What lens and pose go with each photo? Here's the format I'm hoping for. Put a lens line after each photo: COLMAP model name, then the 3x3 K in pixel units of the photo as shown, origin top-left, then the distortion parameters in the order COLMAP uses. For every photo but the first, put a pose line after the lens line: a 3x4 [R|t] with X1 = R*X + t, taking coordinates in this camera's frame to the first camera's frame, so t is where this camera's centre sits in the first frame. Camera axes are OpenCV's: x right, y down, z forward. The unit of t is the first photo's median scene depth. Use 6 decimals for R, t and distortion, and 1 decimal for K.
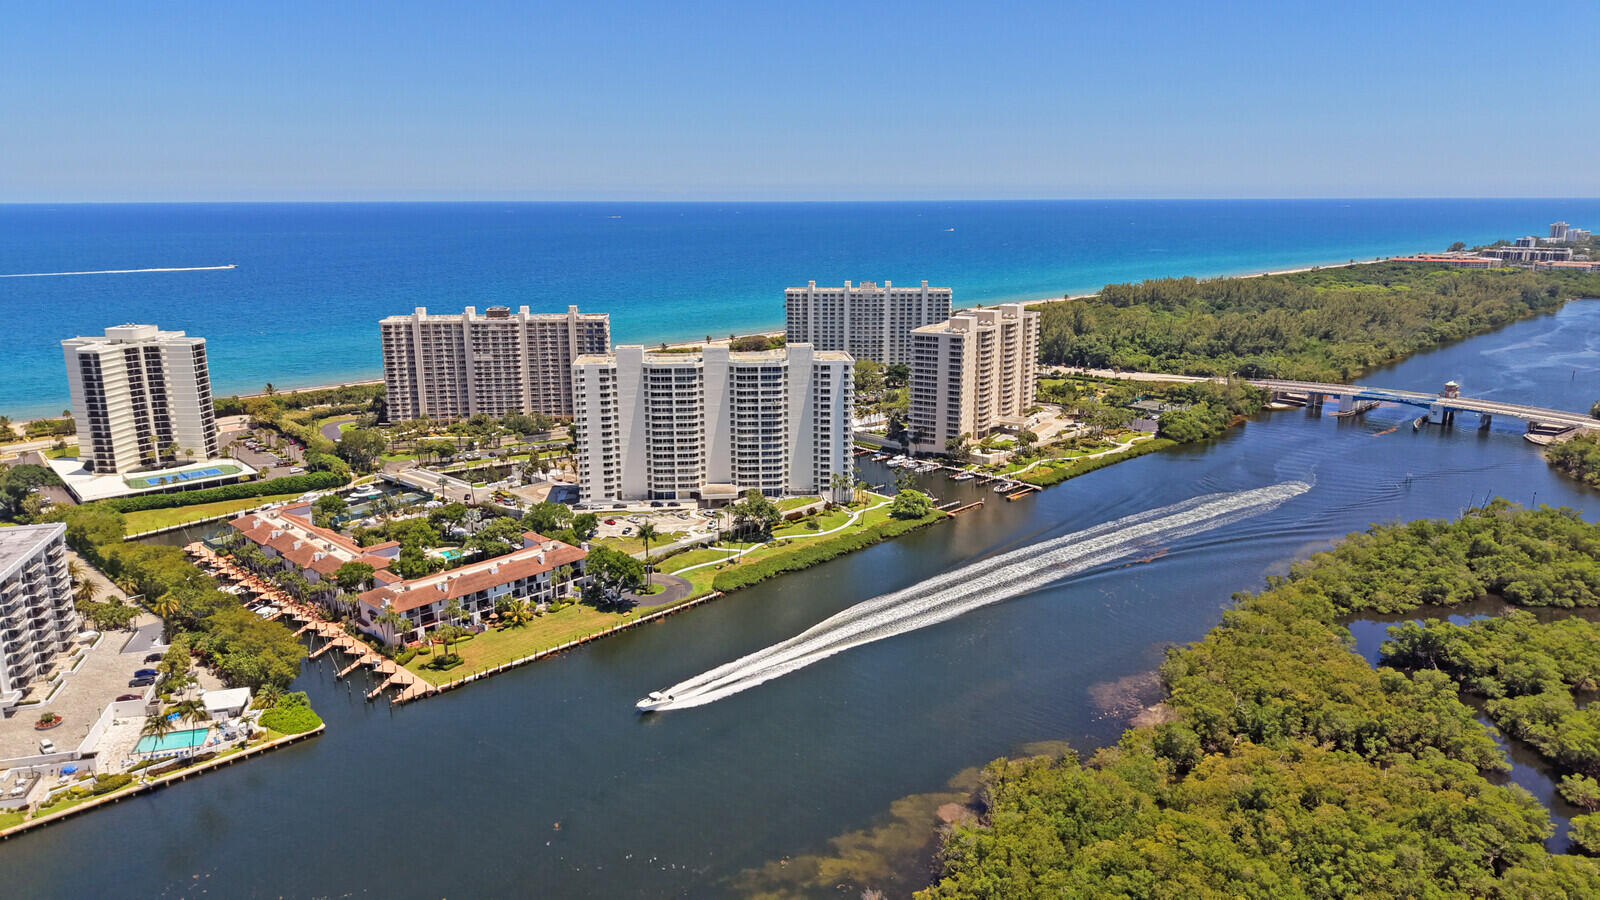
lens RADIAL K [[1059.7, 0, 813.8], [0, 1059.7, 454.2], [0, 0, 1]] dist [0.017472, -0.020783]
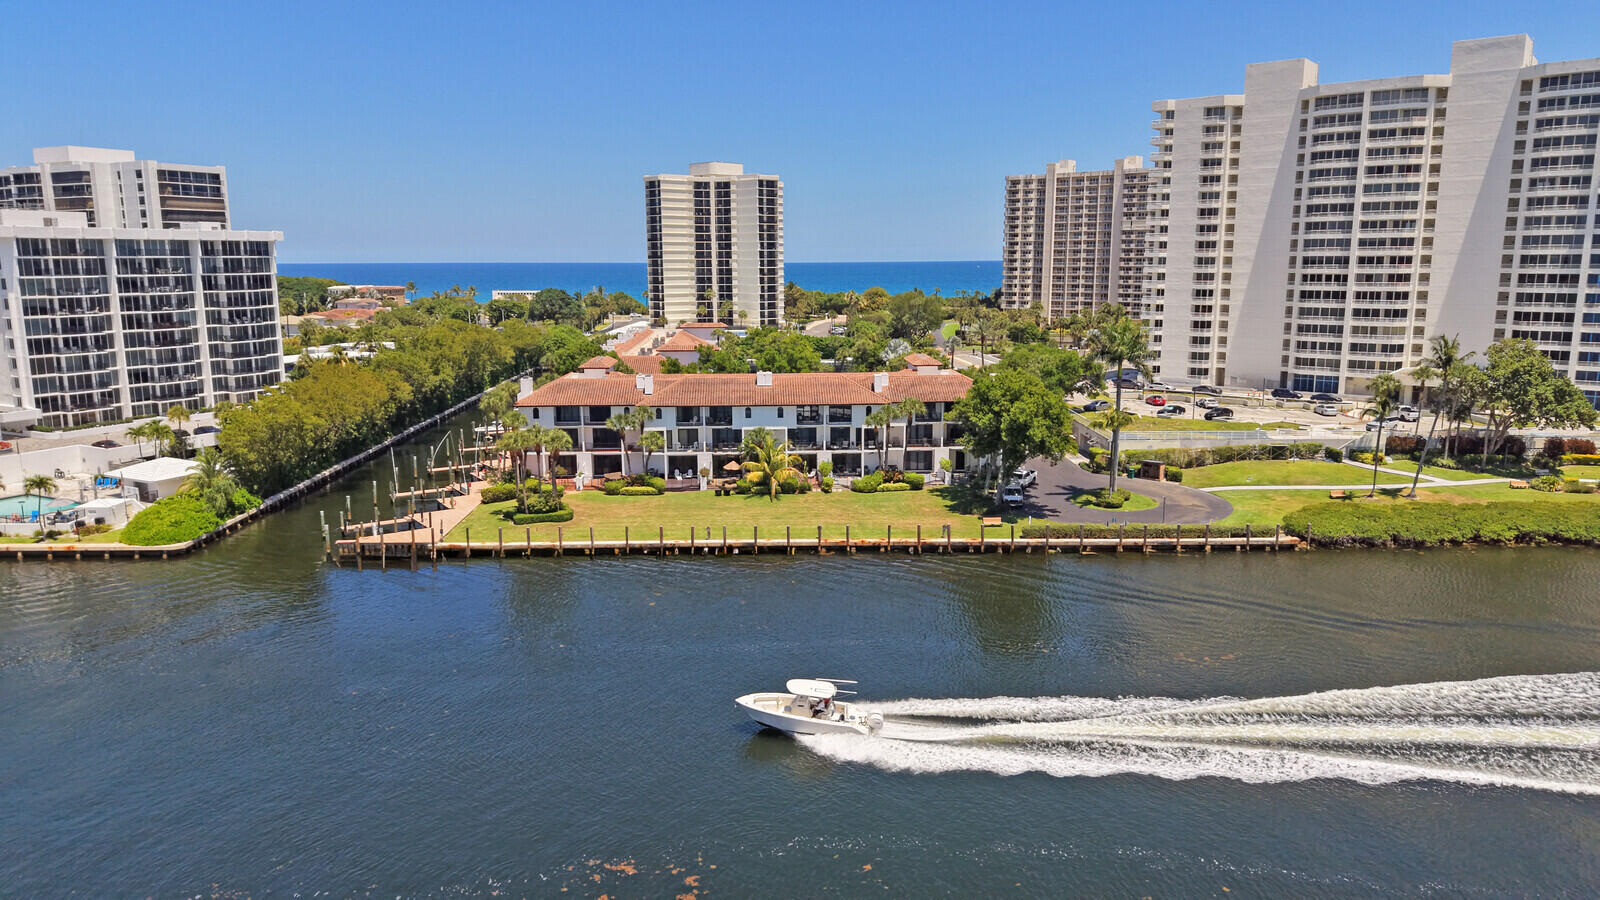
lens RADIAL K [[1059.7, 0, 802.4], [0, 1059.7, 463.9], [0, 0, 1]] dist [0.017472, -0.020783]
pose [[0.707260, 0.125632, -0.695701, 0.029574], [-0.158321, 0.987236, 0.017327, 0.102372], [0.688998, 0.097890, 0.718122, 0.517784]]
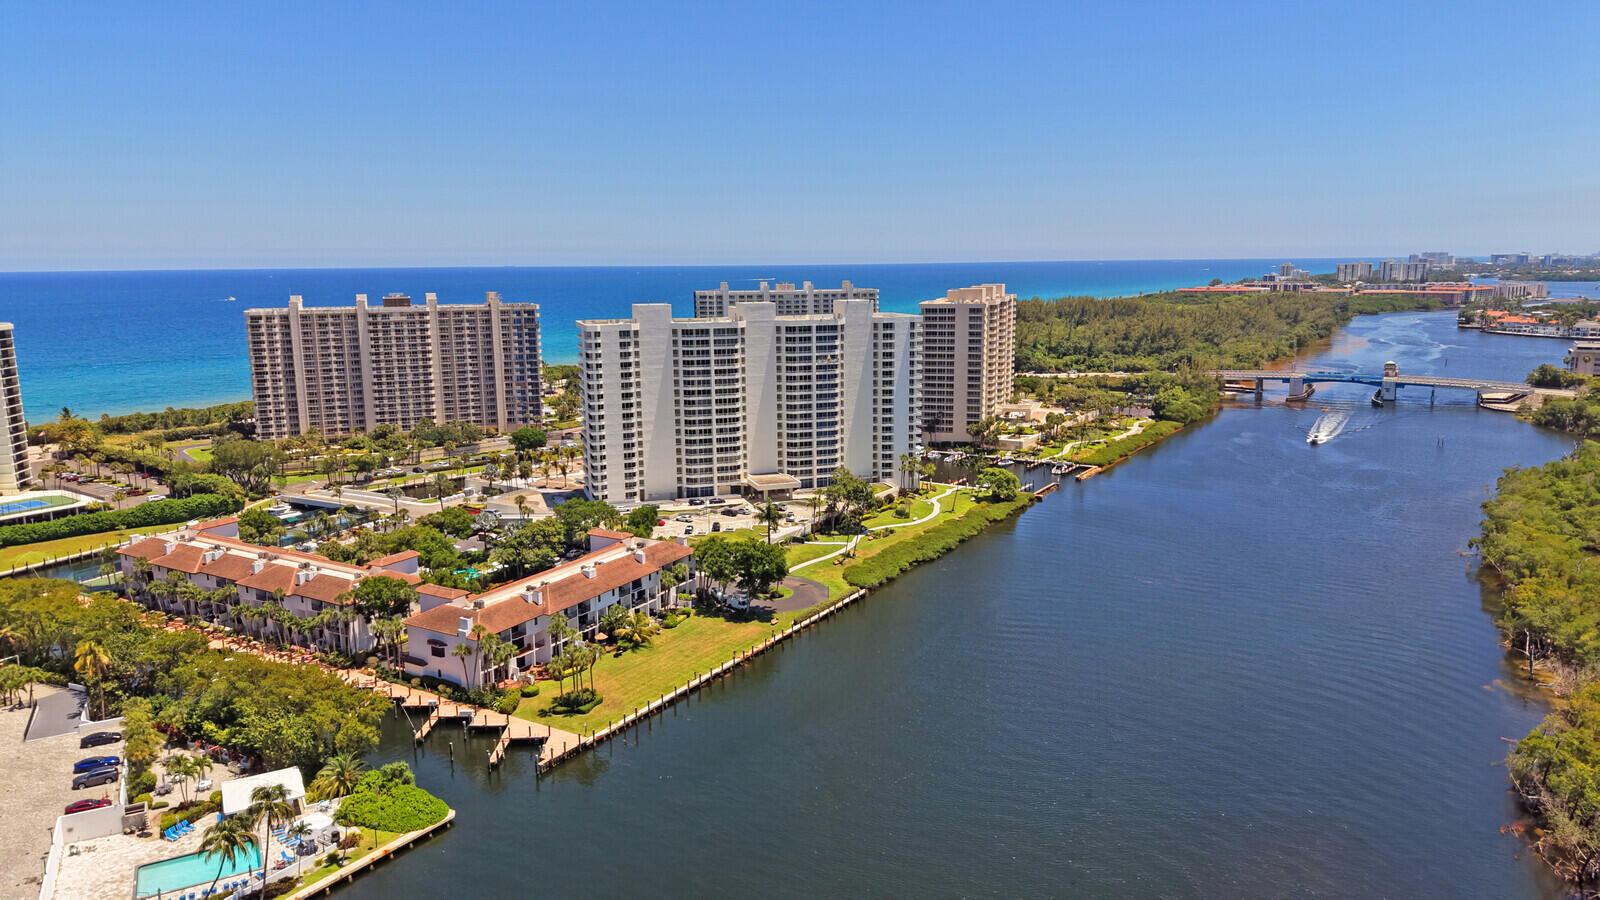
lens RADIAL K [[1059.7, 0, 803.0], [0, 1059.7, 451.1], [0, 0, 1]] dist [0.017472, -0.020783]
pose [[0.975580, -0.047461, 0.214456, -0.236044], [0.060821, 0.996569, -0.056130, 0.058080], [-0.211057, 0.067802, 0.975119, 0.213275]]
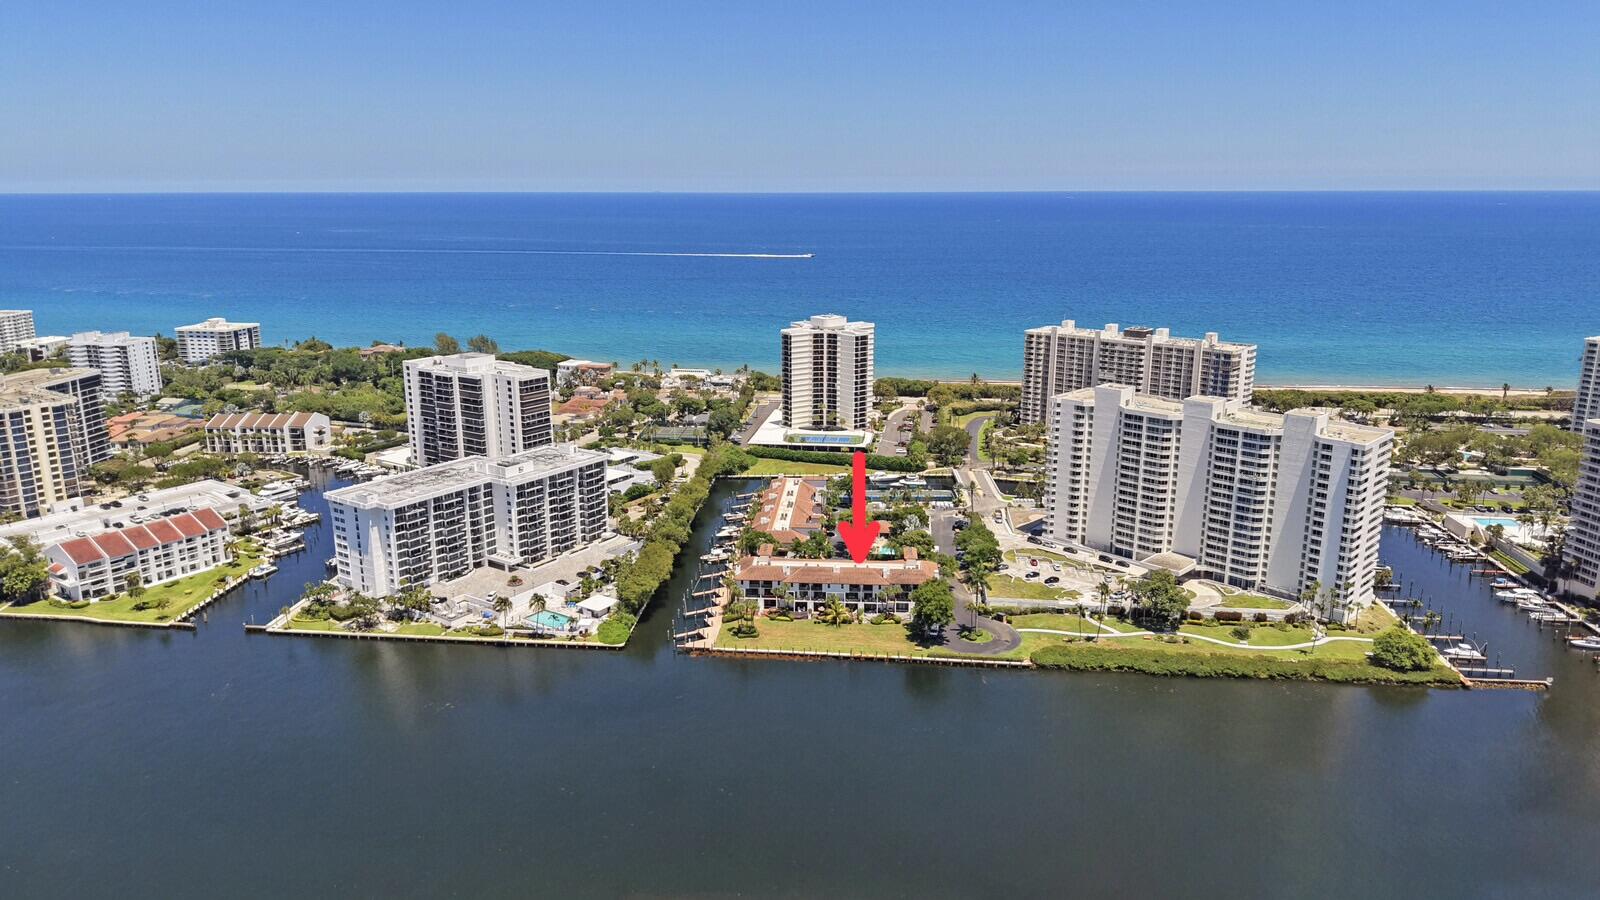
lens RADIAL K [[1059.7, 0, 797.7], [0, 1059.7, 456.6], [0, 0, 1]] dist [0.017472, -0.020783]
pose [[0.619350, 0.188915, -0.762048, 0.369148], [-0.181253, 0.978804, 0.095337, -0.078507], [0.763907, 0.079076, 0.640464, 0.196992]]
